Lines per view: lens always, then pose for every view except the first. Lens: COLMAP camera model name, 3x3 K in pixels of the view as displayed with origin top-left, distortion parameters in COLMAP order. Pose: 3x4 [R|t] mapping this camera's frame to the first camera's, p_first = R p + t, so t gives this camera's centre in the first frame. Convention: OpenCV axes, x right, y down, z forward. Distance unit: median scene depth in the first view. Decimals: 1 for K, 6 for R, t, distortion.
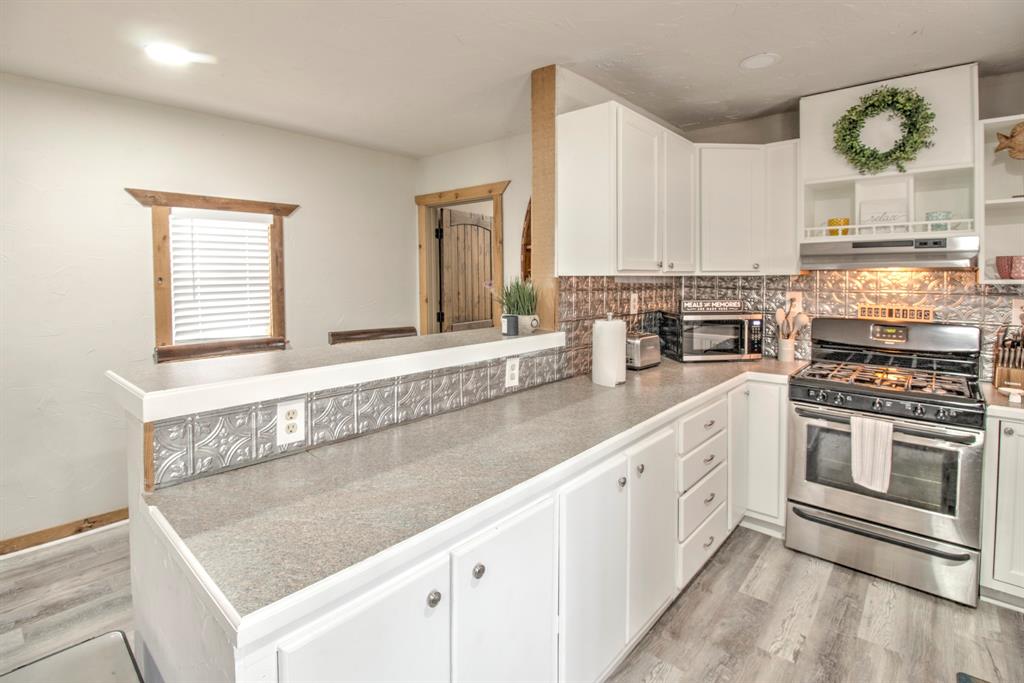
lens RADIAL K [[492.8, 0, 497.8], [0, 492.8, 286.3], [0, 0, 1]] dist [-0.018550, -0.005934]
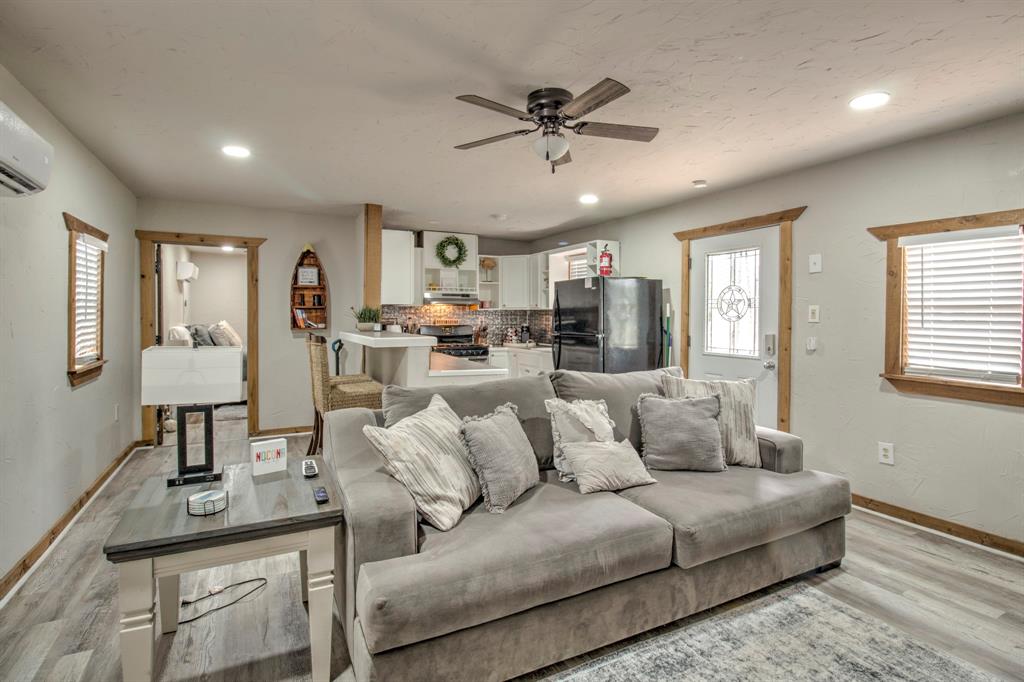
lens RADIAL K [[492.8, 0, 503.0], [0, 492.8, 320.8], [0, 0, 1]] dist [-0.018550, -0.005934]
pose [[0.390615, -0.008944, 0.920511, -1.596184], [0.014882, 0.999883, 0.003400, 0.049891], [-0.920434, 0.012371, 0.390702, -0.305564]]
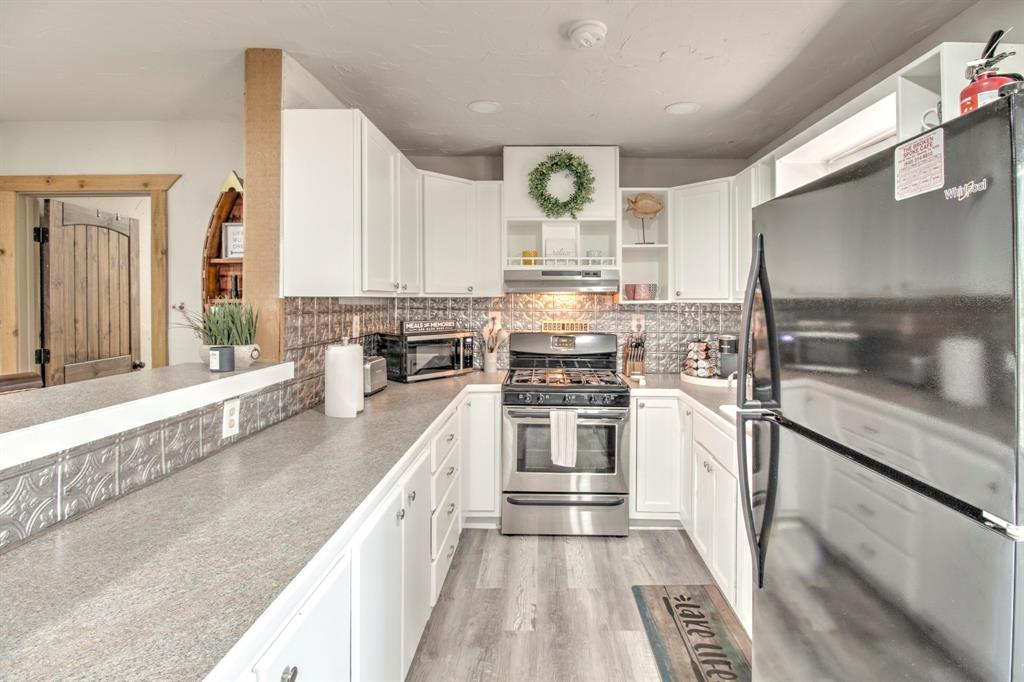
lens RADIAL K [[492.8, 0, 552.7], [0, 492.8, 299.0], [0, 0, 1]] dist [-0.018550, -0.005934]
pose [[0.736002, 0.001608, 0.676977, -0.107644], [0.010912, 0.999839, -0.014238, -0.000171], [-0.676891, 0.017866, 0.735866, 0.062540]]
